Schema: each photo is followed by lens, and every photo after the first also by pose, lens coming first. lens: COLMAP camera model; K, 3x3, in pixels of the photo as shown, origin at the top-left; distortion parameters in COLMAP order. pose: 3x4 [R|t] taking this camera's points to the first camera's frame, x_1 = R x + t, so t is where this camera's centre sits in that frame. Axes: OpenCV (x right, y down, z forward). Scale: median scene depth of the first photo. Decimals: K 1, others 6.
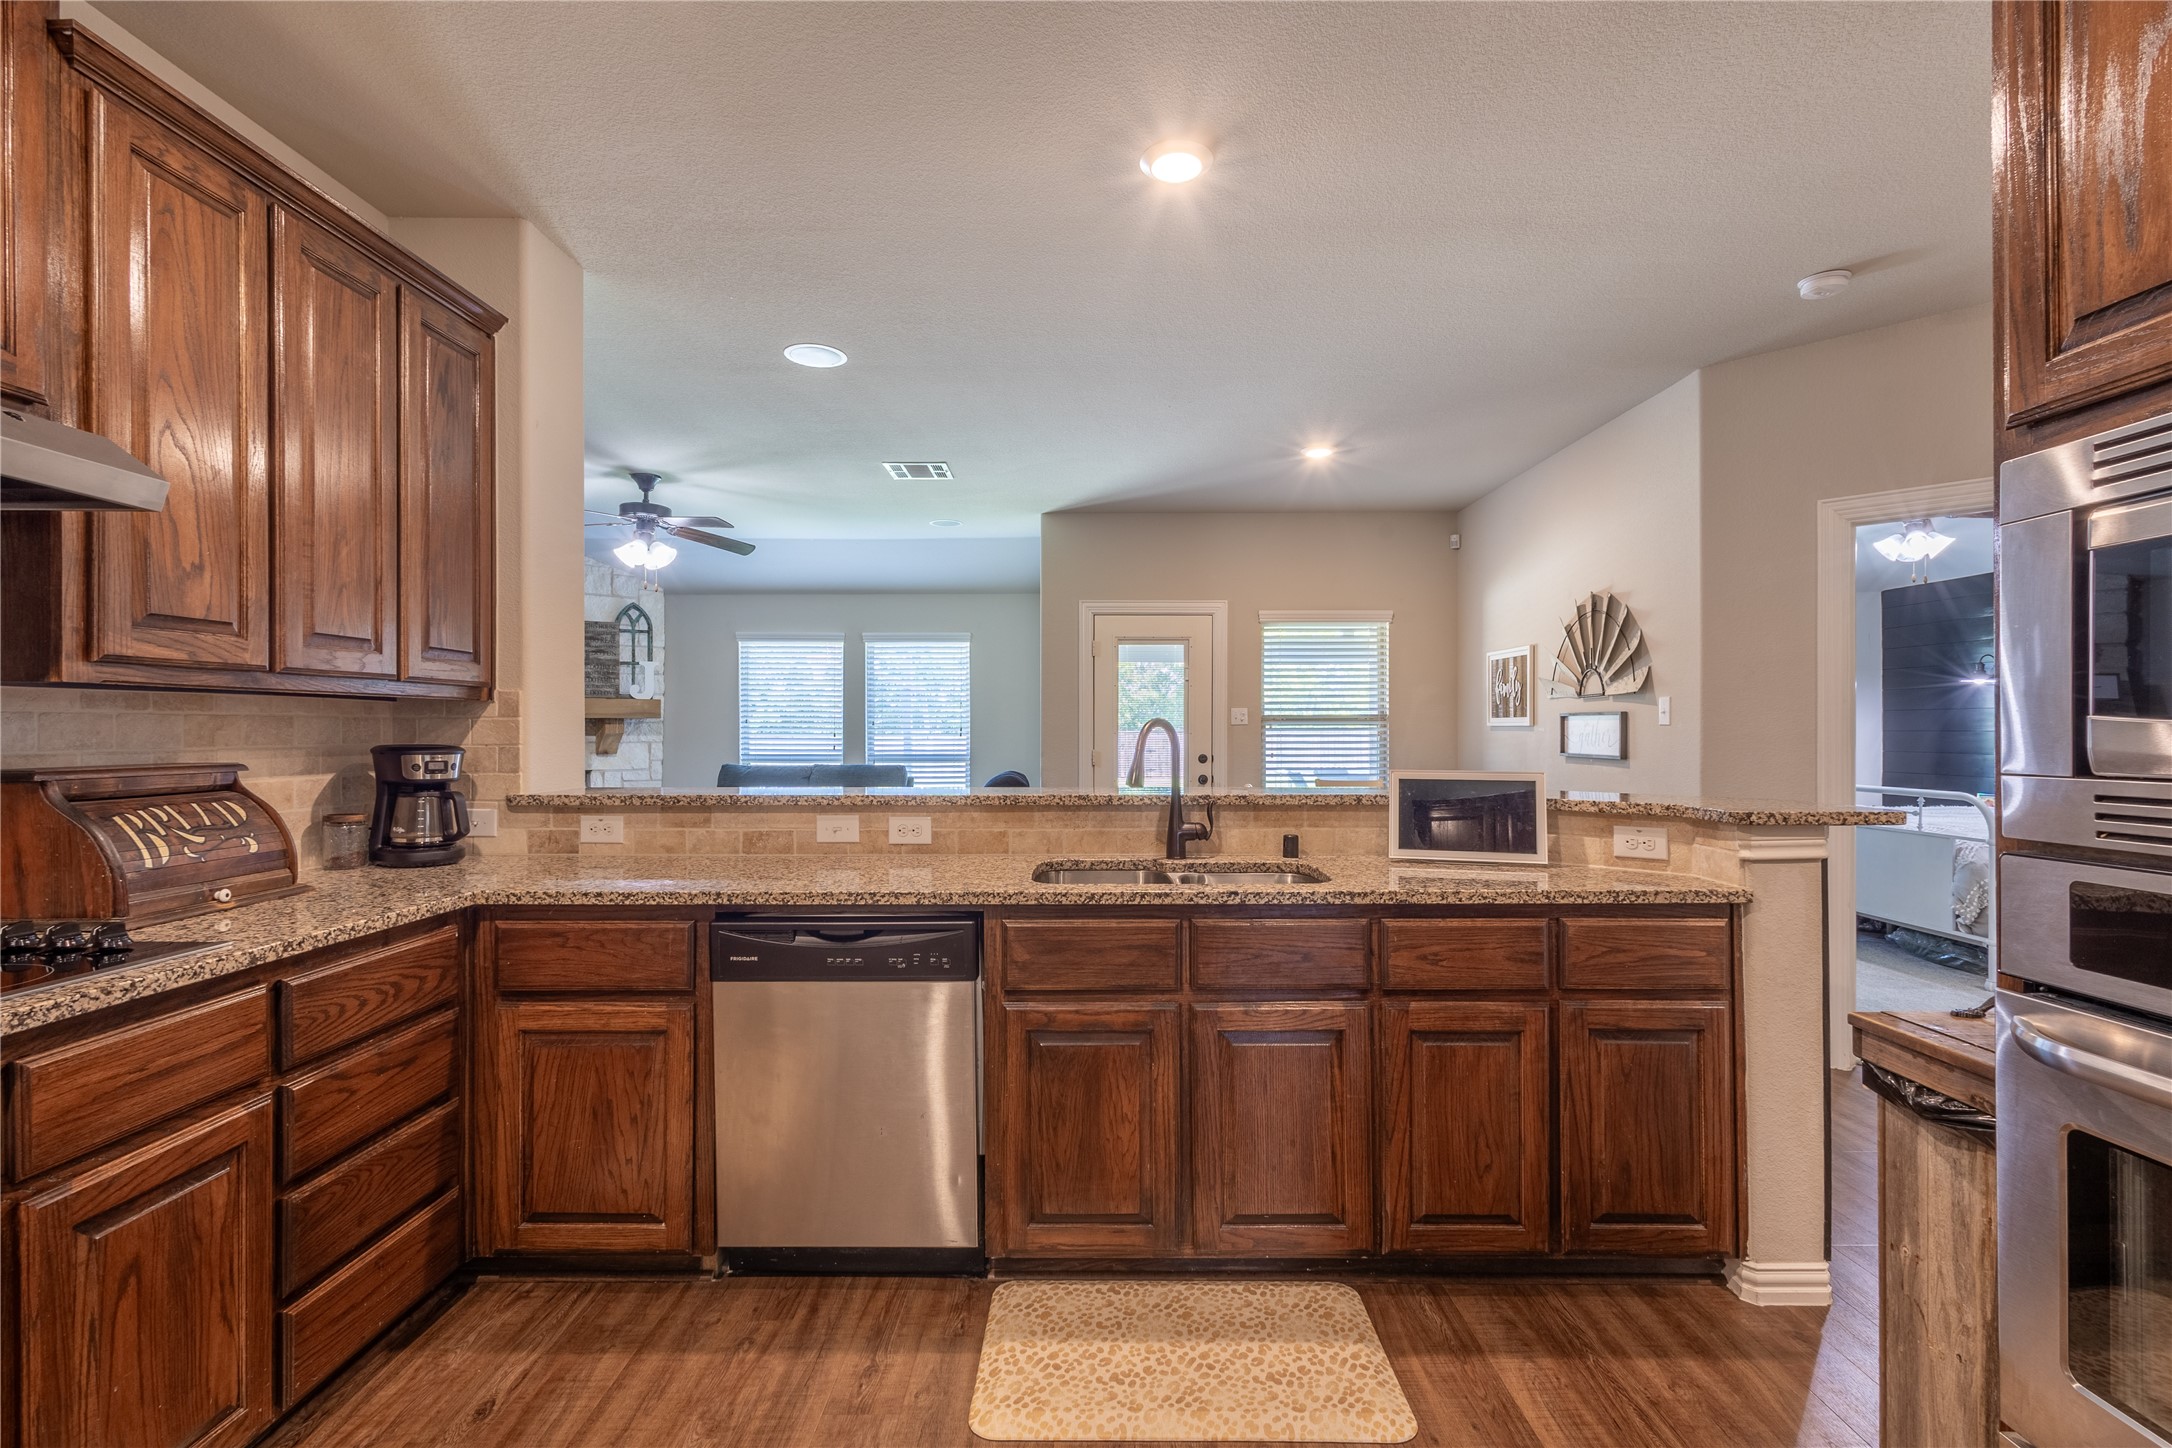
lens RADIAL K [[992.4, 0, 1093.7], [0, 992.4, 723.2], [0, 0, 1]] dist [0.014154, -0.005989]
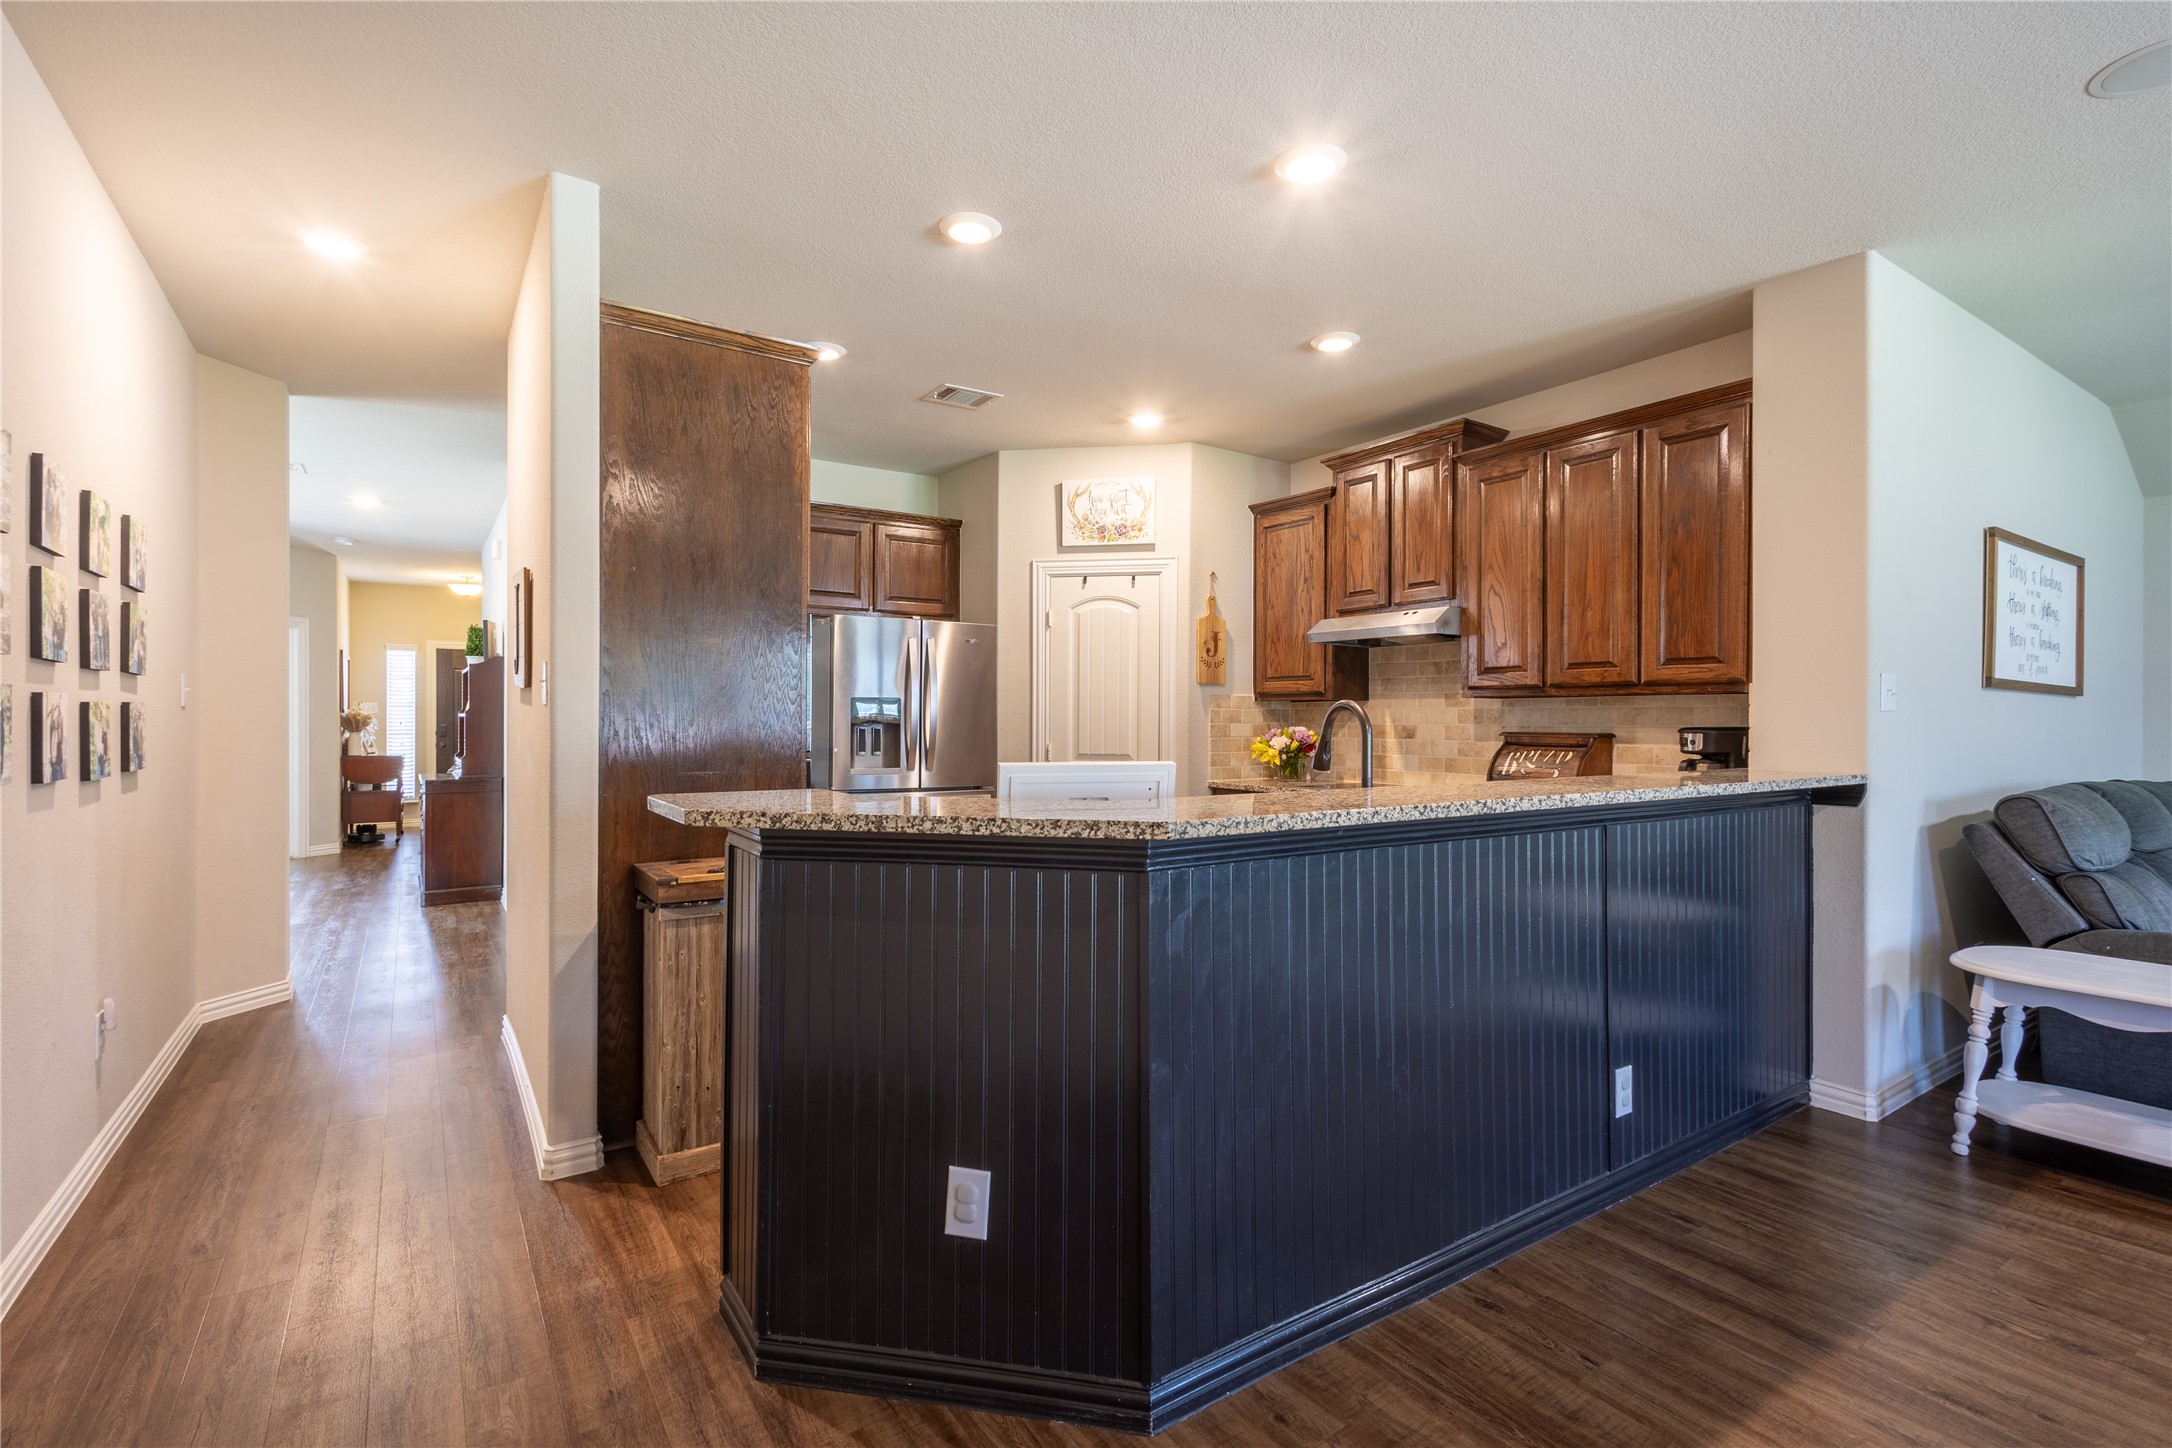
lens RADIAL K [[992.4, 0, 1067.3], [0, 992.4, 732.0], [0, 0, 1]] dist [0.014154, -0.005989]
pose [[-0.831862, 0.007711, -0.554929, 0.991968], [0.002974, 0.999951, 0.009436, 0.016379], [0.554974, 0.006199, -0.831844, 1.950275]]
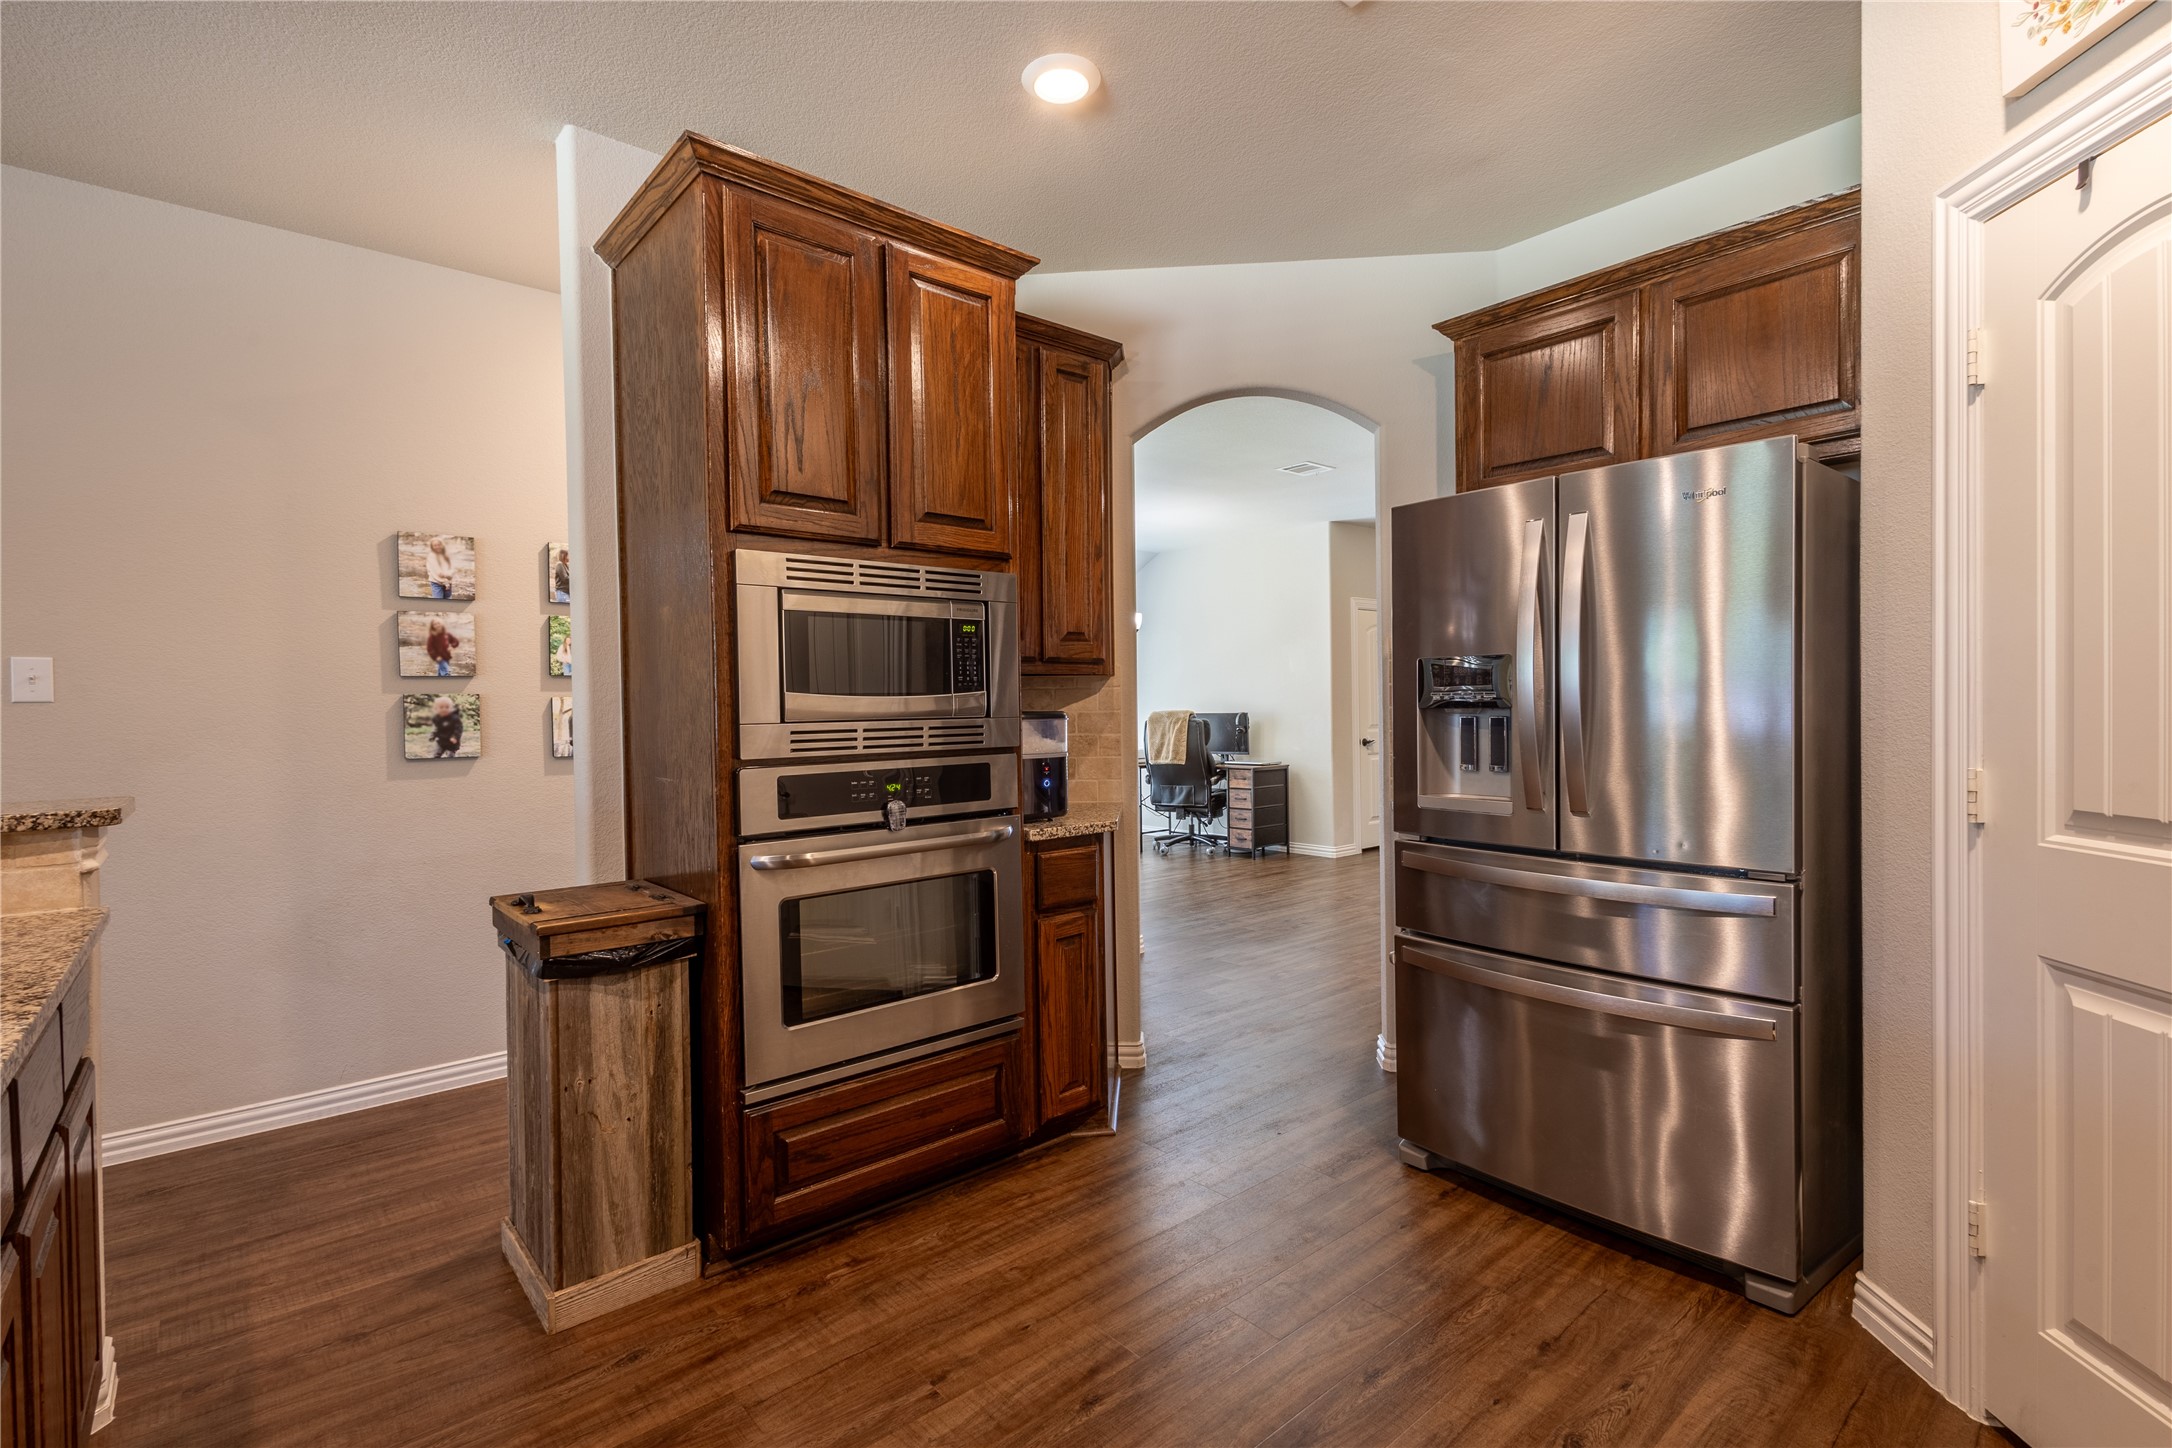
lens RADIAL K [[992.4, 0, 1088.4], [0, 992.4, 730.0], [0, 0, 1]] dist [0.014154, -0.005989]
pose [[-0.656176, -0.003832, 0.754598, -0.475334], [0.010406, 0.999846, 0.014127, 0.023219], [-0.754536, 0.017122, -0.656035, 0.960602]]
